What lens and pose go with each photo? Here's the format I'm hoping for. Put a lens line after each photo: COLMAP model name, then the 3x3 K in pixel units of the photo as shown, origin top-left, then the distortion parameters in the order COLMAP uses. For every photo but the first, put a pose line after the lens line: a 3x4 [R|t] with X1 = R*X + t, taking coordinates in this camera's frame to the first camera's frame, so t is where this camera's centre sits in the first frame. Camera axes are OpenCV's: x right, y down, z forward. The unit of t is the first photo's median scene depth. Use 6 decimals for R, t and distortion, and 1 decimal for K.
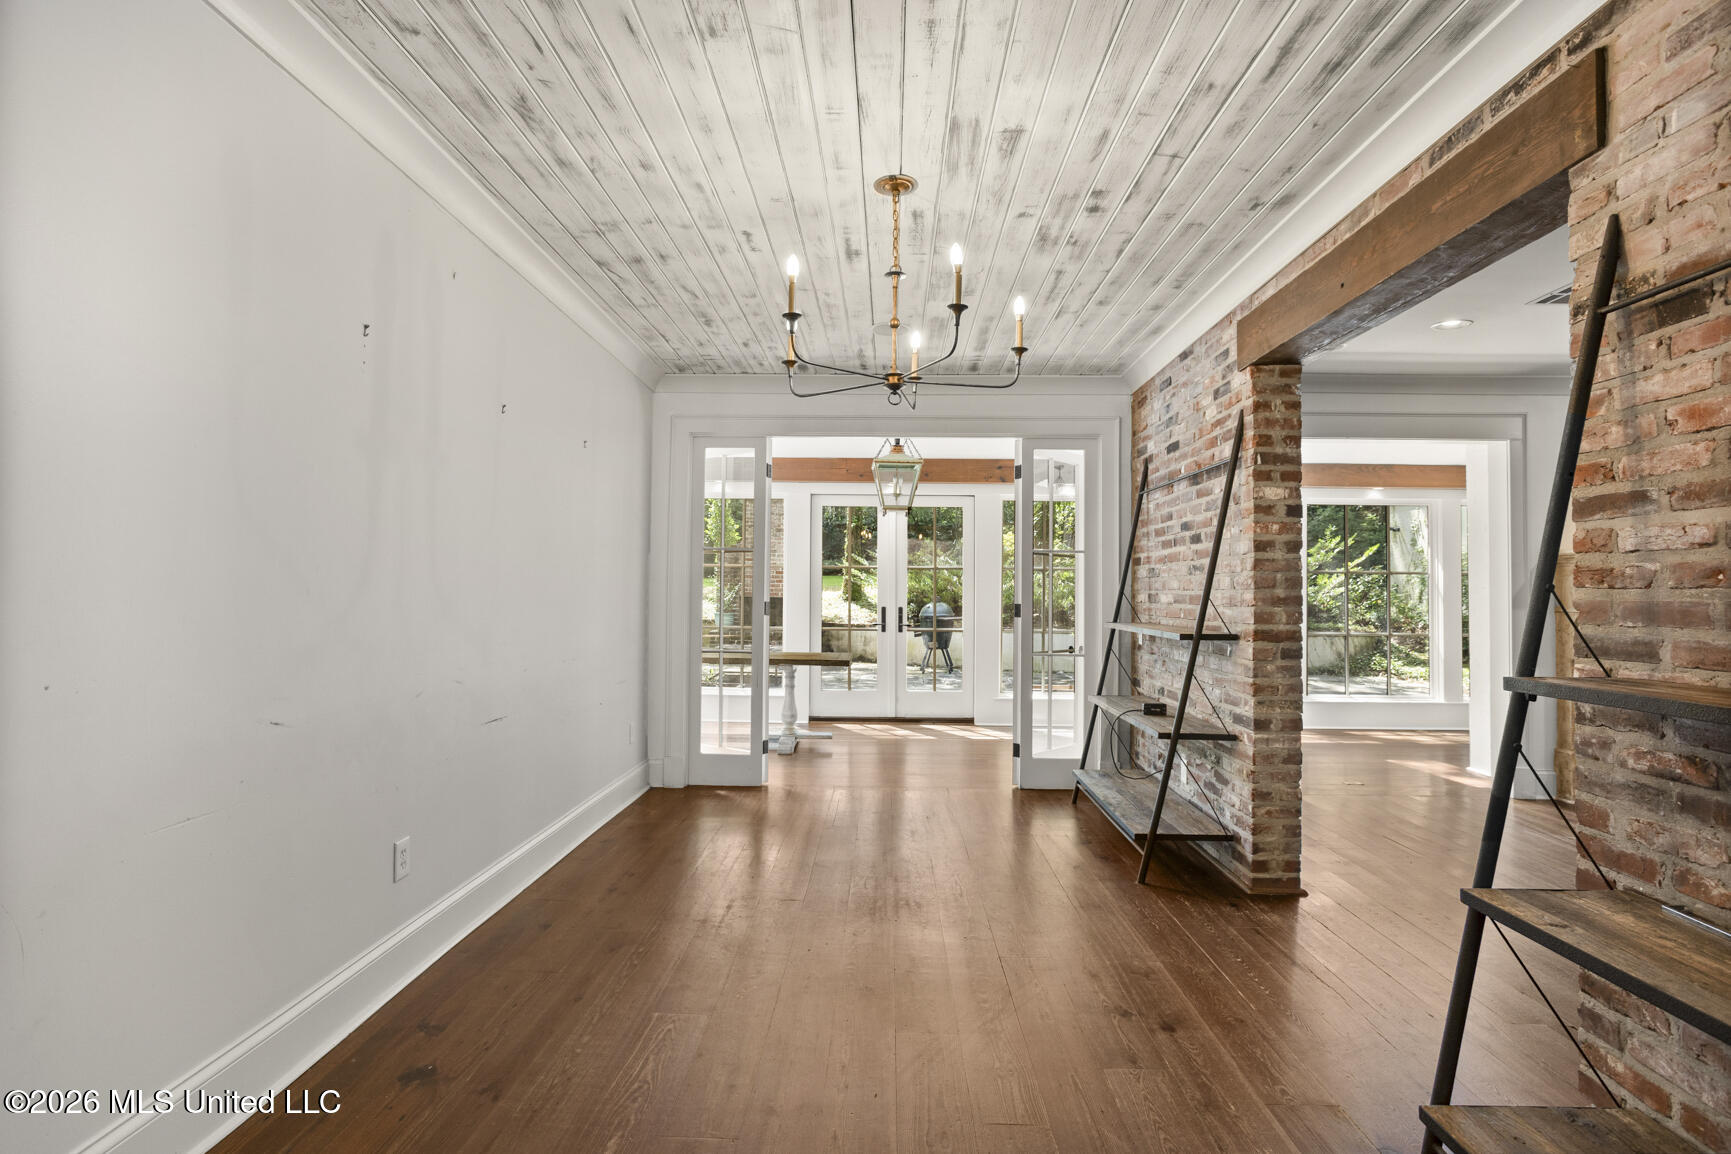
lens RADIAL K [[852.9, 0, 854.9], [0, 852.9, 582.4], [0, 0, 1]] dist [-0.063933, 0.041142]
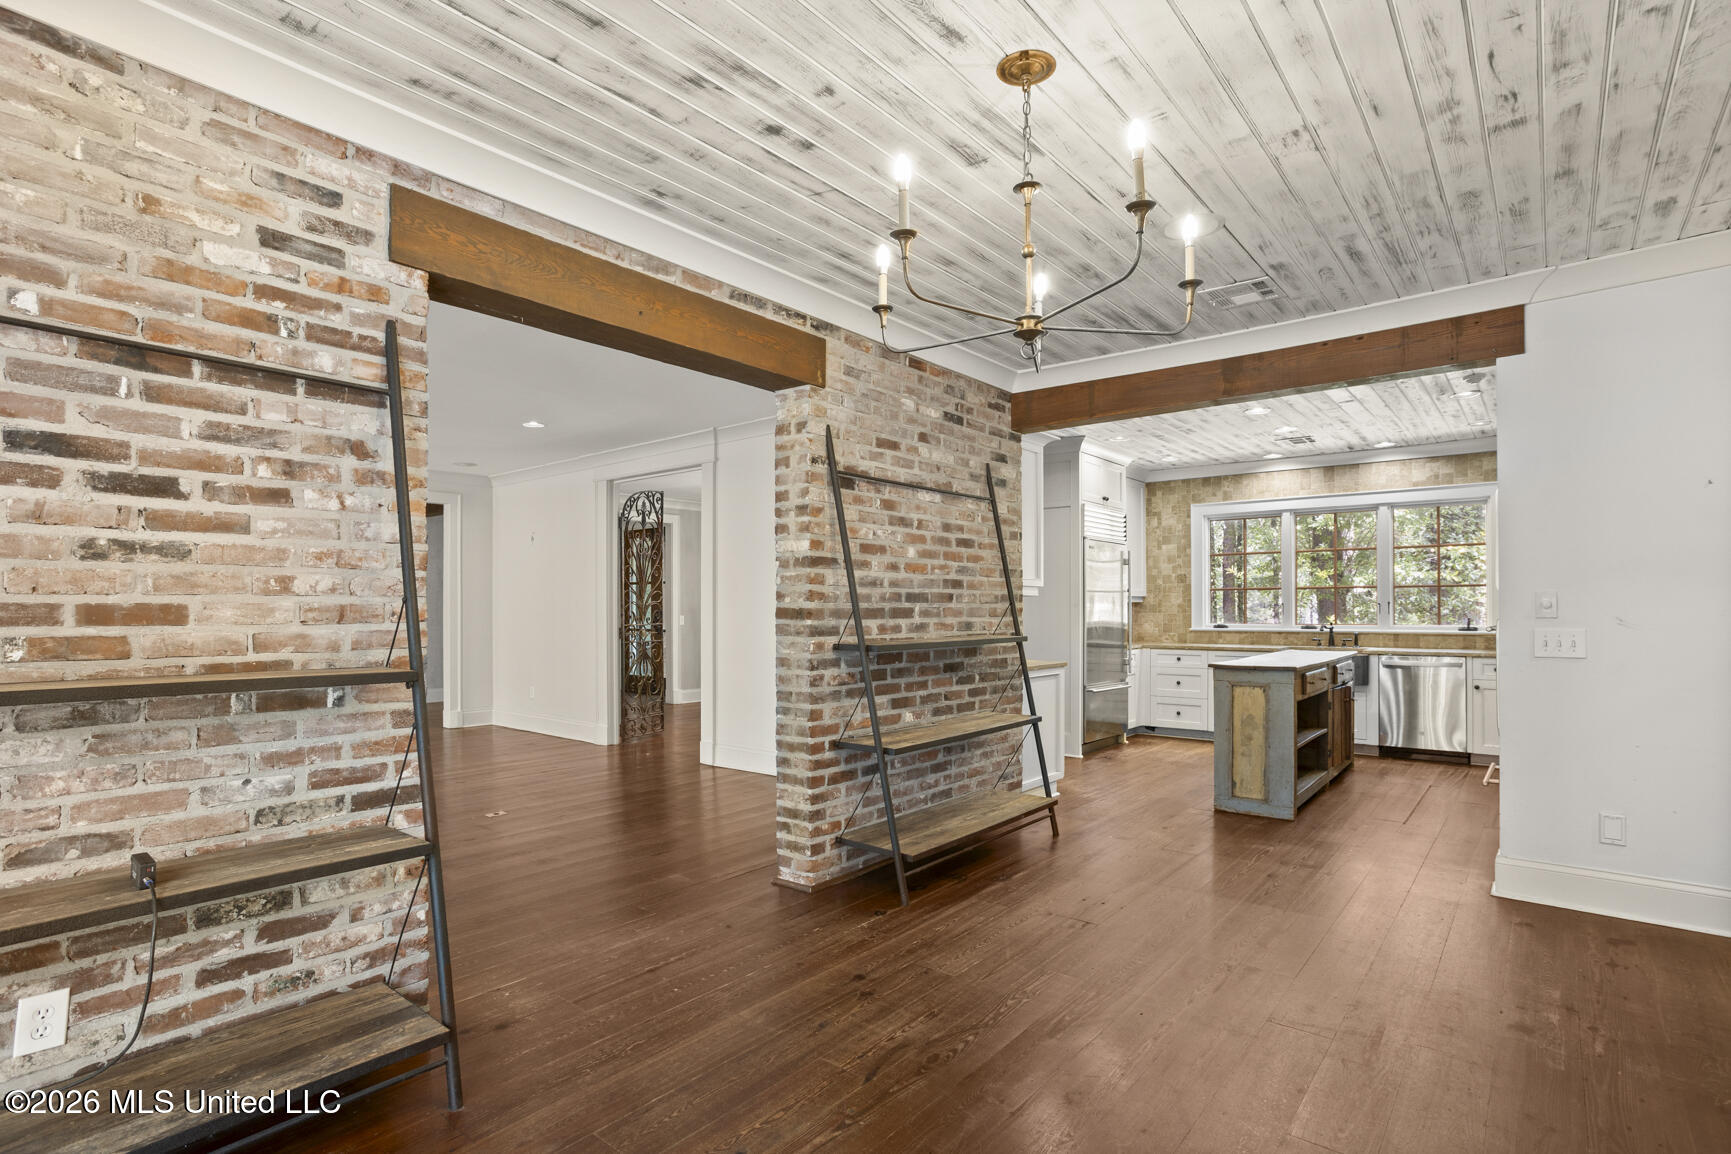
lens RADIAL K [[847.8, 0, 862.8], [0, 847.8, 598.2], [0, 0, 1]] dist [-0.062379, 0.040304]
pose [[-0.796131, -0.000498, 0.605125, -0.342406], [-0.014184, 0.999740, -0.017838, 0.025805], [-0.604959, -0.022785, -0.795931, 1.995336]]
